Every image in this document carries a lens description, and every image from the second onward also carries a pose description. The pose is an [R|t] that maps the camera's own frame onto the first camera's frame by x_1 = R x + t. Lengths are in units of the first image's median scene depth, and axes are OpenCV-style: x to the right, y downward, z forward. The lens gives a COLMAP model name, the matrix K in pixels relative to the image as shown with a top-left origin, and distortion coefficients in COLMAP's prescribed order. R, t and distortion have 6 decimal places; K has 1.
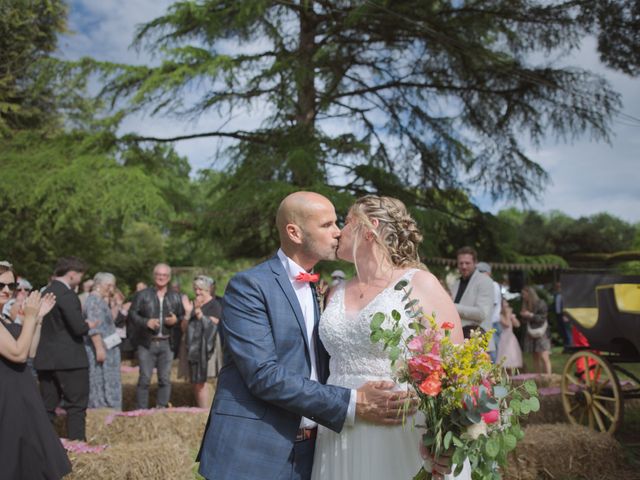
lens RADIAL K [[480.0, 0, 320.5], [0, 480.0, 240.1], [0, 0, 1]] dist [-0.009644, 0.001898]
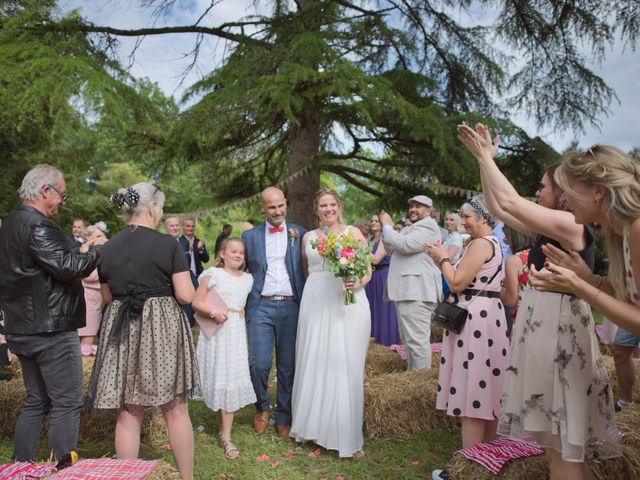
lens RADIAL K [[480.0, 0, 320.5], [0, 480.0, 240.1], [0, 0, 1]] dist [-0.009644, 0.001898]
pose [[0.999891, -0.000672, 0.014741, -0.024379], [-0.000894, 0.994370, 0.105959, 0.025707], [-0.014730, -0.105960, 0.994261, 0.170408]]
